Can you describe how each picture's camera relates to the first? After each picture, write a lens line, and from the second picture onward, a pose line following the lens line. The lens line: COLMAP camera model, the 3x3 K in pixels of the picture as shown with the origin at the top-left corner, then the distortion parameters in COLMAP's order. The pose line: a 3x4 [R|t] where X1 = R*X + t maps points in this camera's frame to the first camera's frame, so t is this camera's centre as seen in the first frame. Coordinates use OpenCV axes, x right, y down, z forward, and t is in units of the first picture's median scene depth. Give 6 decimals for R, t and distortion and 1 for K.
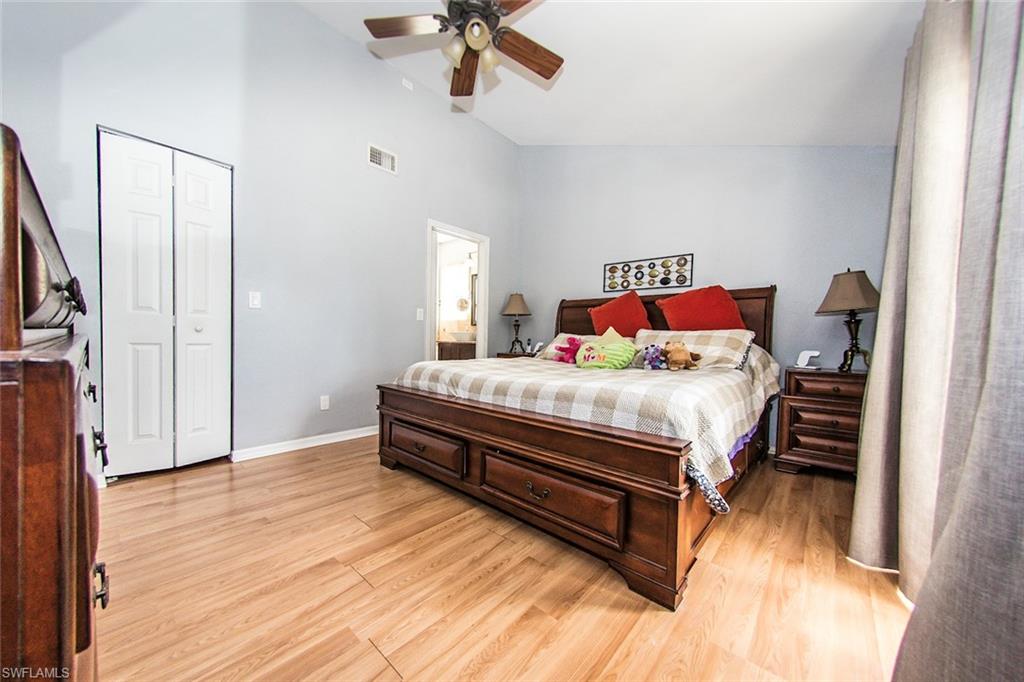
lens RADIAL K [[362.9, 0, 509.0], [0, 362.9, 345.7], [0, 0, 1]] dist [0.001969, -0.000242]
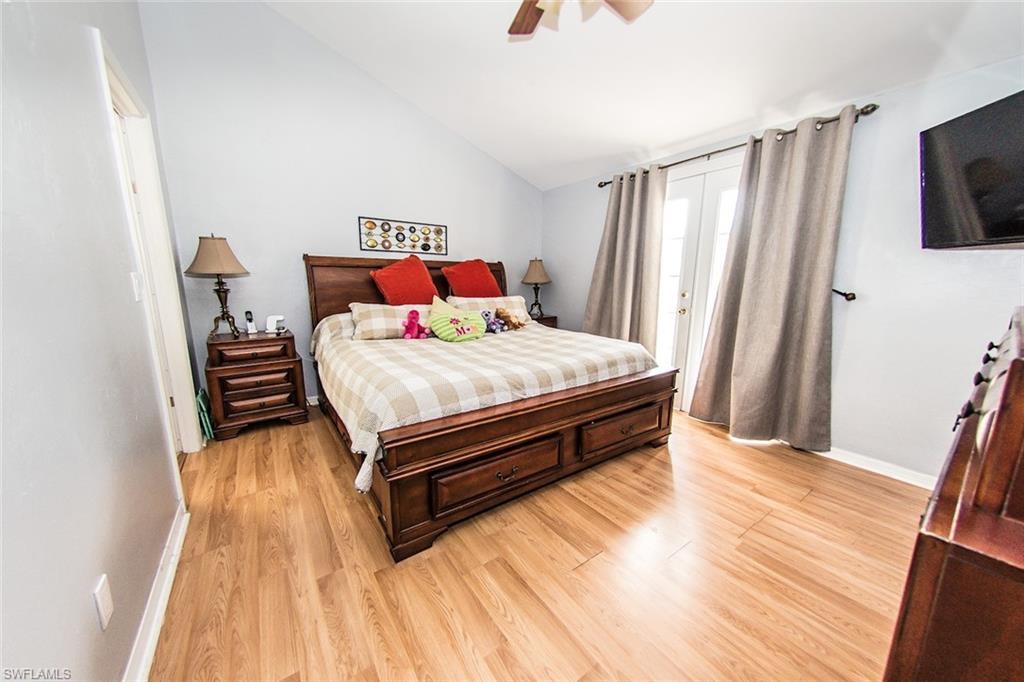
lens RADIAL K [[362.9, 0, 510.5], [0, 362.9, 346.9], [0, 0, 1]] dist [0.001969, -0.000242]
pose [[0.208851, -0.202209, 0.956814, -0.618592], [0.016000, 0.978965, 0.203398, -0.105297], [-0.977817, -0.027171, 0.207694, 0.534622]]
